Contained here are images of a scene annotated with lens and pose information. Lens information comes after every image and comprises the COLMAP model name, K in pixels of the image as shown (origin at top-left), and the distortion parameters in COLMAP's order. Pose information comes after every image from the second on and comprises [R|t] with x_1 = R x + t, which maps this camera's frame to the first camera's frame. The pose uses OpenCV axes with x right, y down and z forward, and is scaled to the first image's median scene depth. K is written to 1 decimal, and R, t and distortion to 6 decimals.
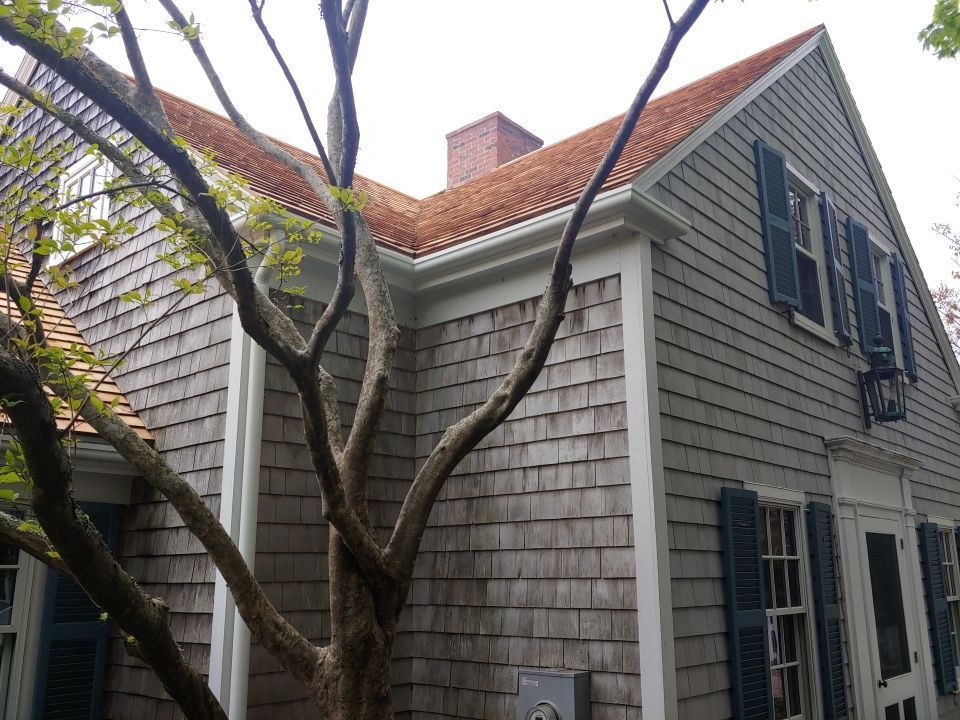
lens RADIAL K [[848.5, 0, 480.9], [0, 848.5, 386.2], [0, 0, 1]] dist [0.067399, -0.105204]
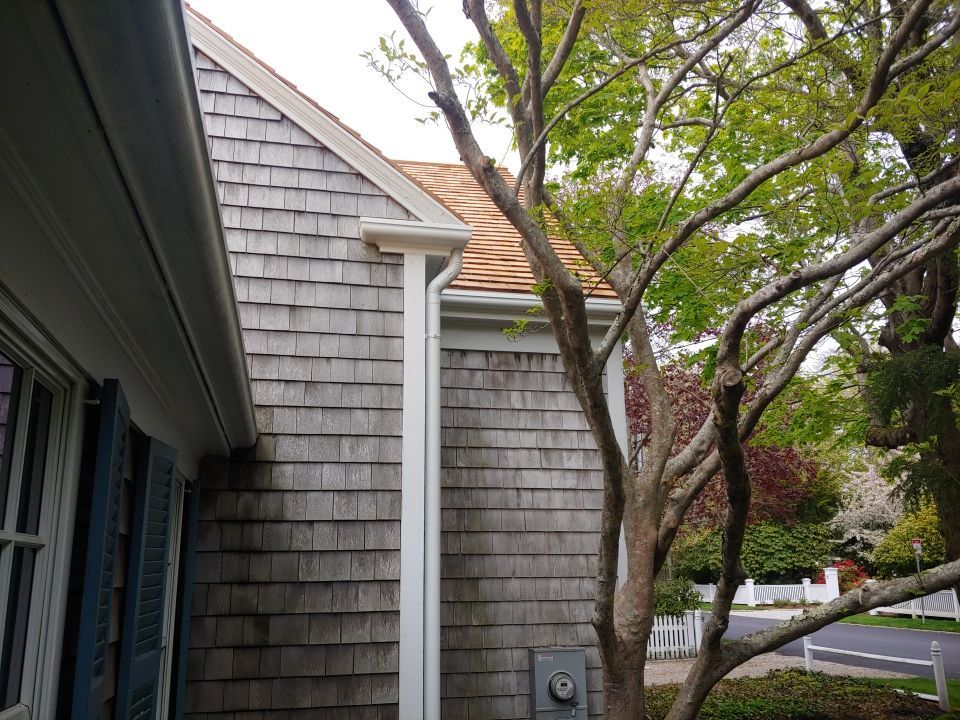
lens RADIAL K [[848.5, 0, 480.9], [0, 848.5, 386.2], [0, 0, 1]] dist [0.067399, -0.105204]
pose [[0.582081, 0.178409, 0.793317, -0.996006], [-0.172120, 0.980559, -0.094228, 0.076544], [-0.794705, -0.081697, 0.601473, 0.311877]]
